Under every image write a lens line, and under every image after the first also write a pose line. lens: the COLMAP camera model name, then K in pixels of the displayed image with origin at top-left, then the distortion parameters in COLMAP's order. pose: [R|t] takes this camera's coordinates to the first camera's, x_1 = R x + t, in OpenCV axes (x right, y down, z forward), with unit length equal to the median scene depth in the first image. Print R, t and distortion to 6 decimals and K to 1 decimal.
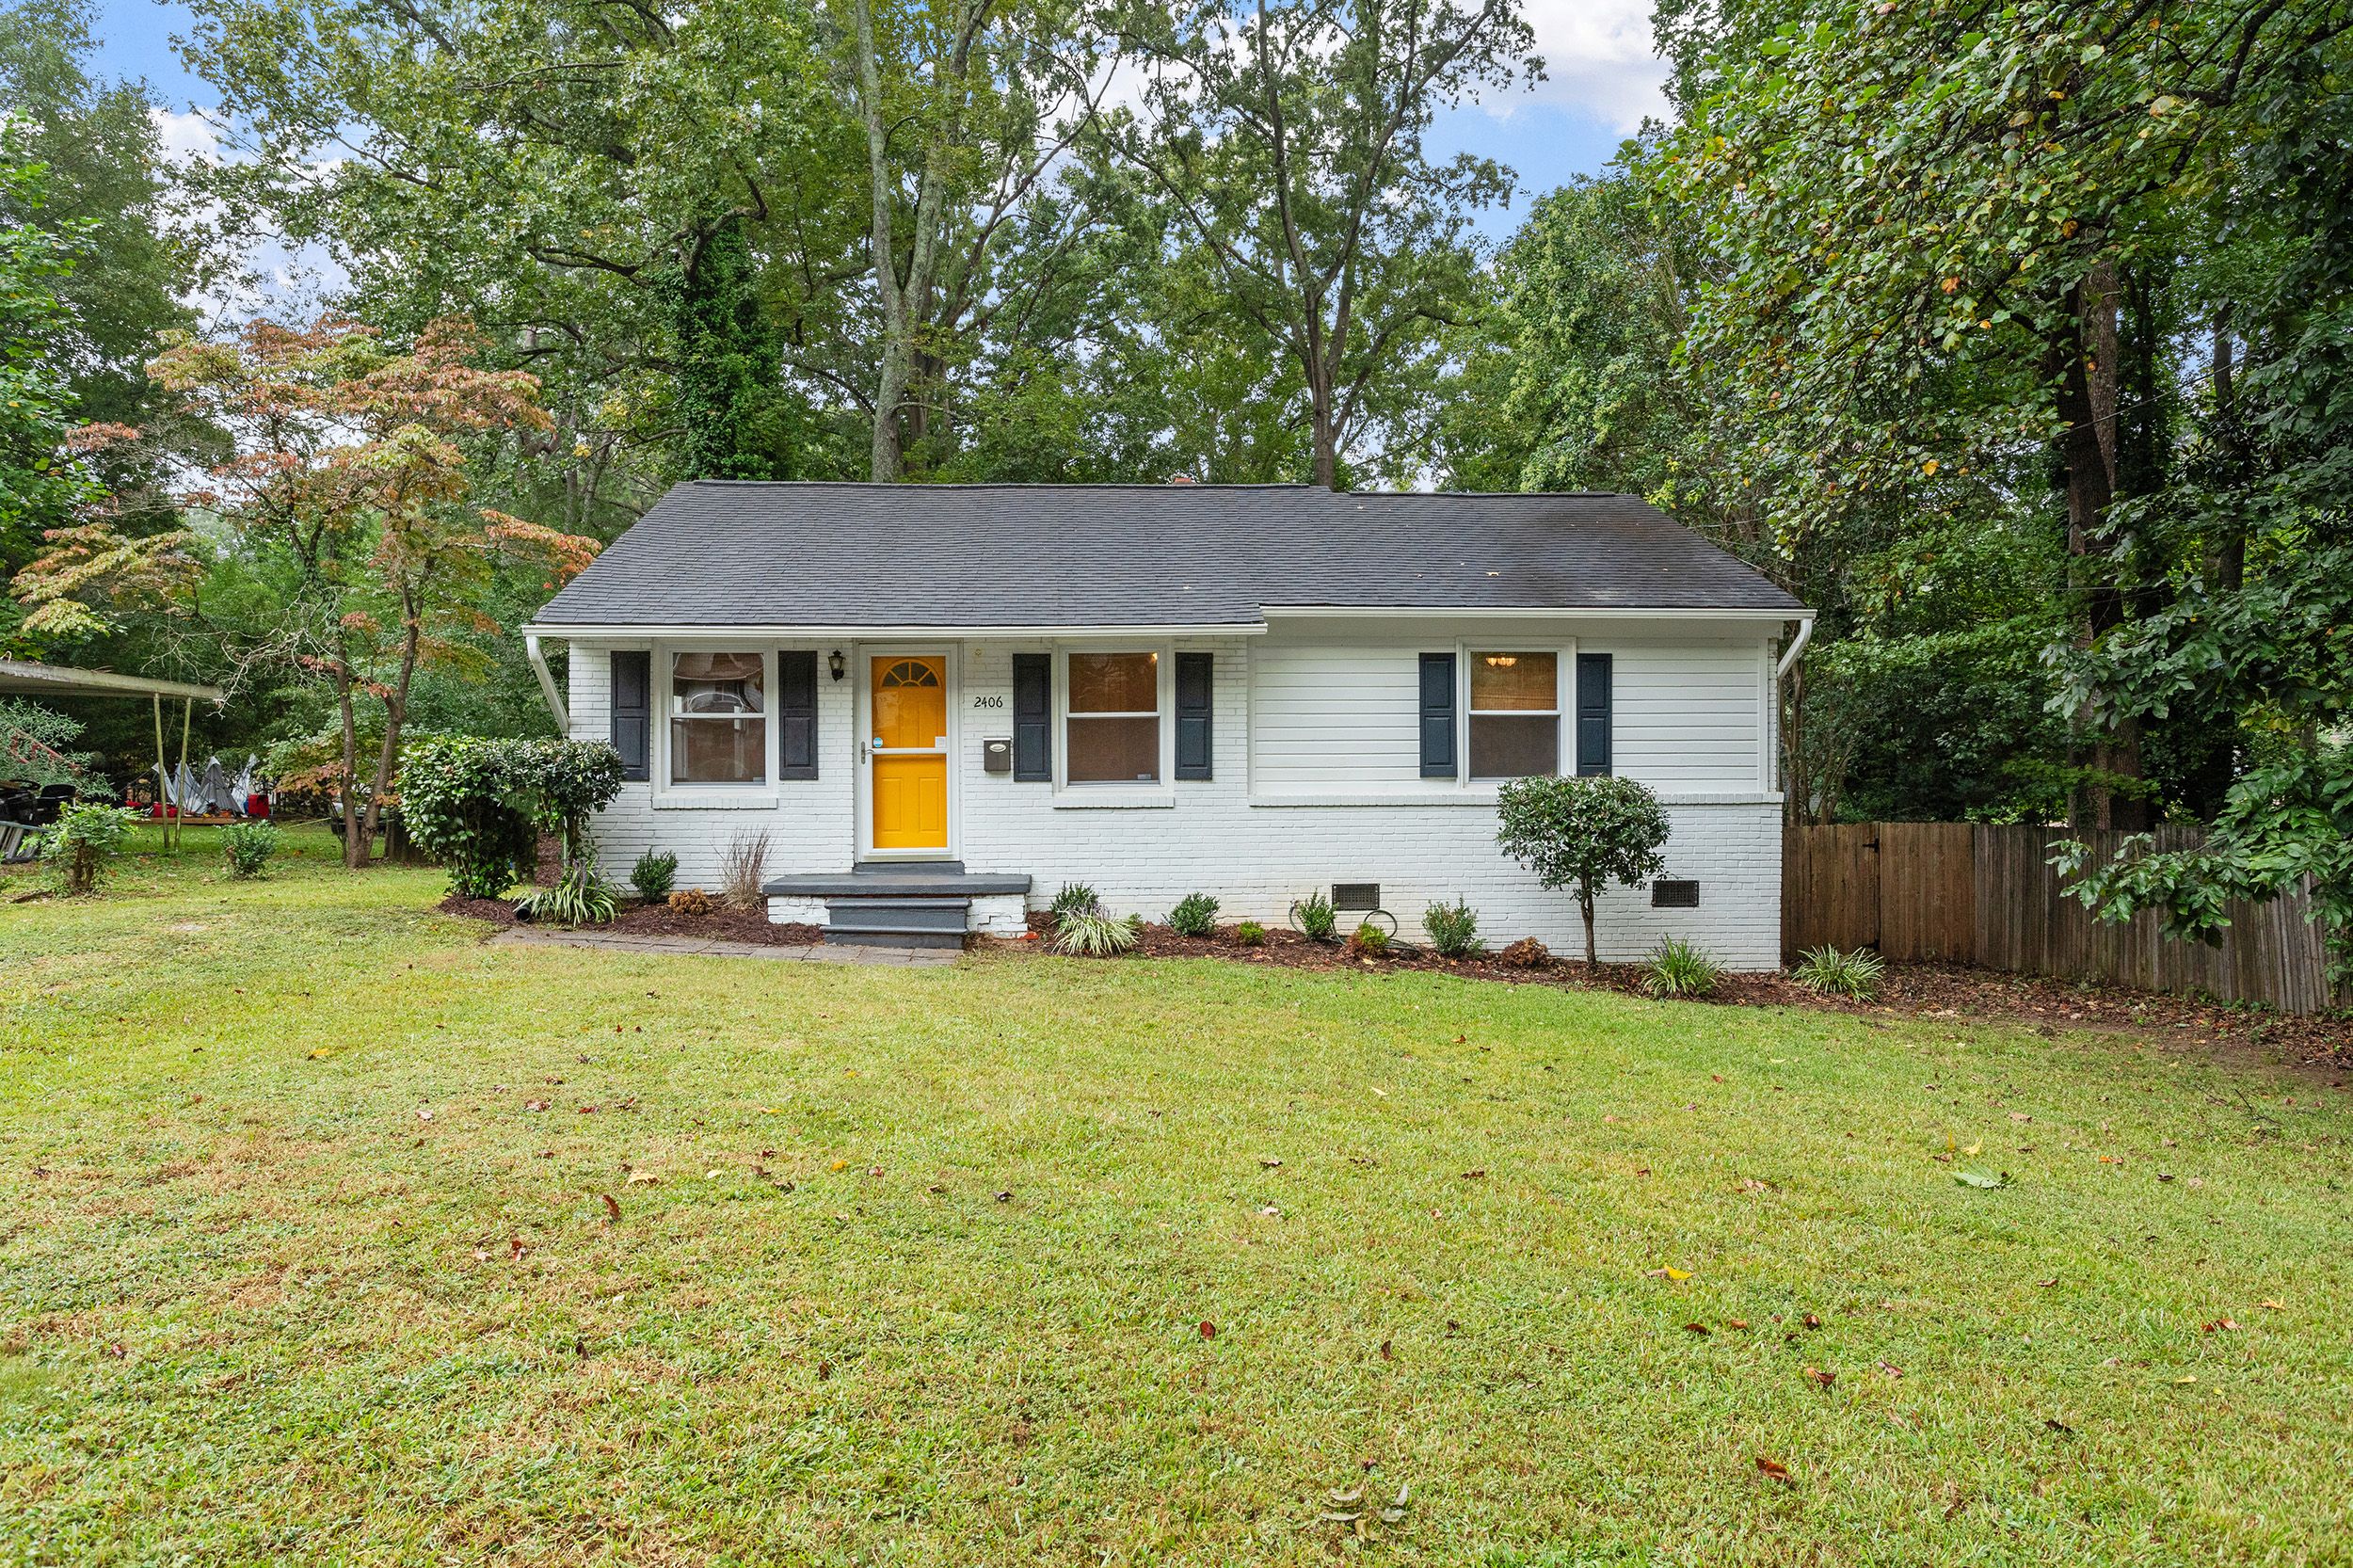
lens RADIAL K [[1609.6, 0, 1171.4], [0, 1609.6, 783.5], [0, 0, 1]] dist [-0.037242, 0.000741]
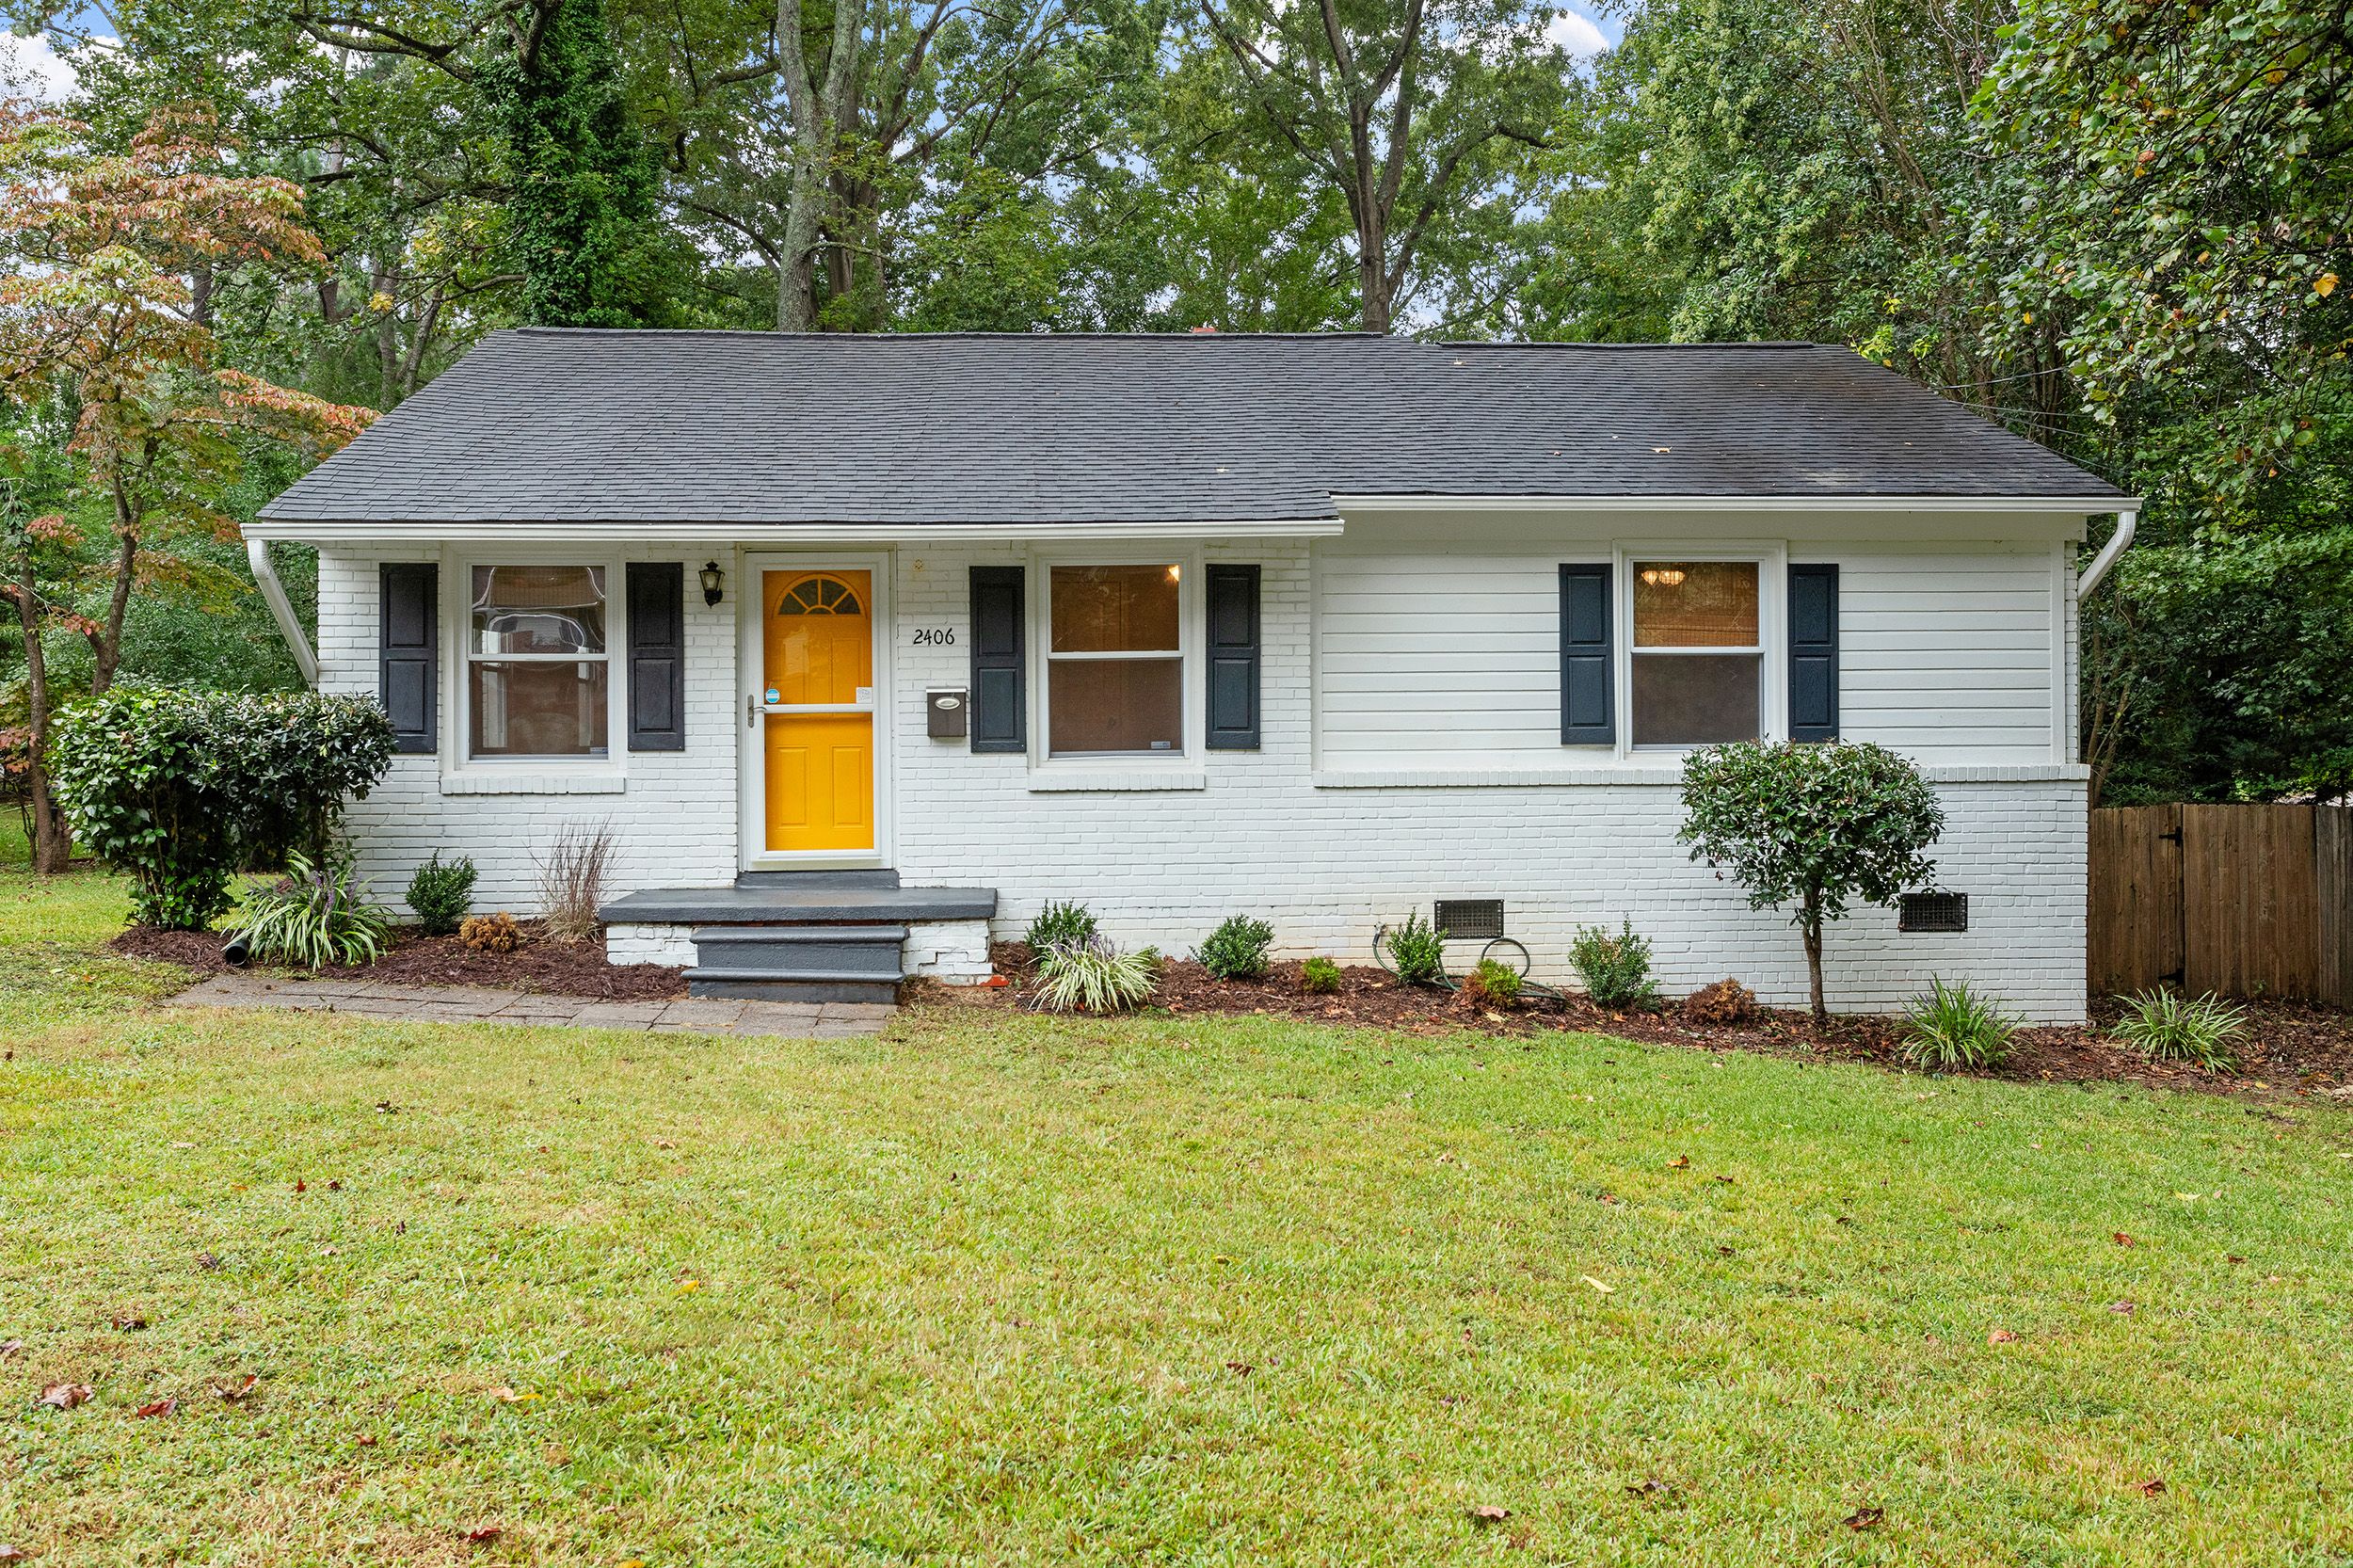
lens RADIAL K [[2010.0, 0, 1170.1], [0, 2010.0, 713.2], [0, 0, 1]] dist [-0.012558, -0.013267]
pose [[0.999988, -0.002888, 0.003953, -0.016378], [0.002956, 0.999849, -0.017149, -0.002998], [-0.003903, 0.017161, 0.999845, 0.142602]]
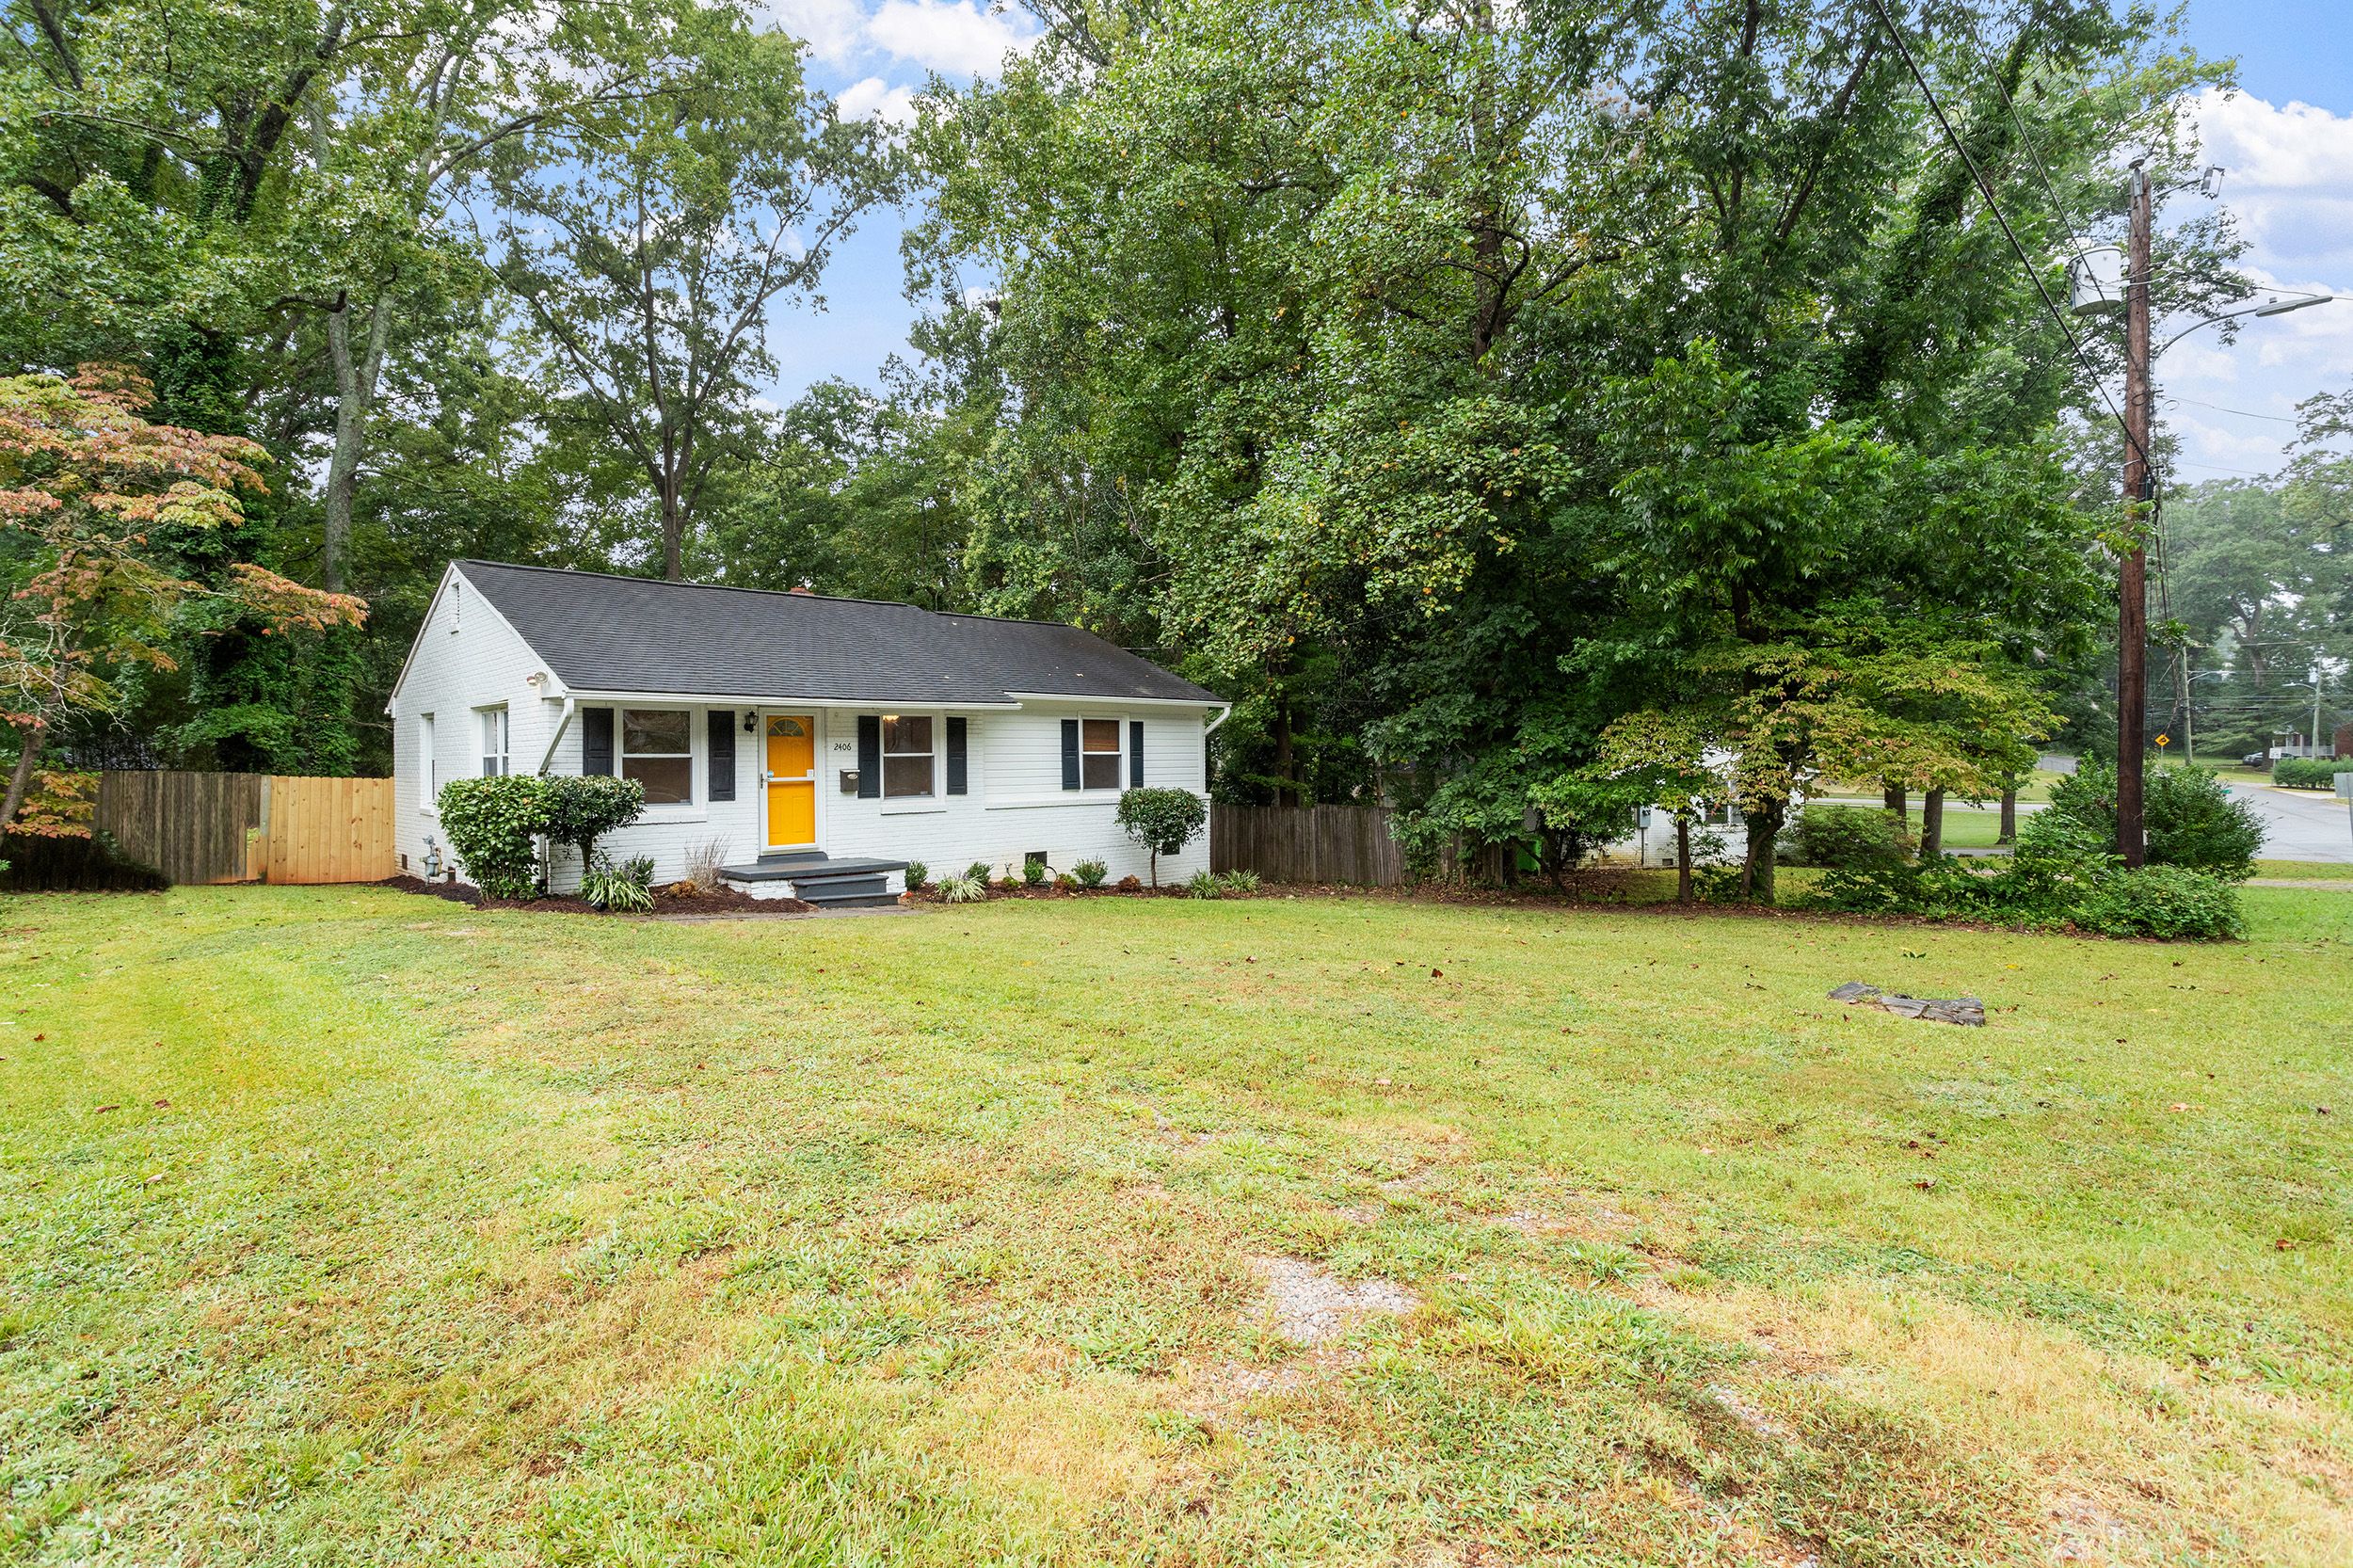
lens RADIAL K [[1173.9, 0, 1178.5], [0, 1173.9, 766.4], [0, 0, 1]] dist [0.005212, 0.000395]
pose [[0.746315, -0.007100, 0.665555, -0.620452], [0.013245, 0.999904, -0.004185, -0.022691], [-0.665461, 0.011939, 0.746337, -0.055453]]
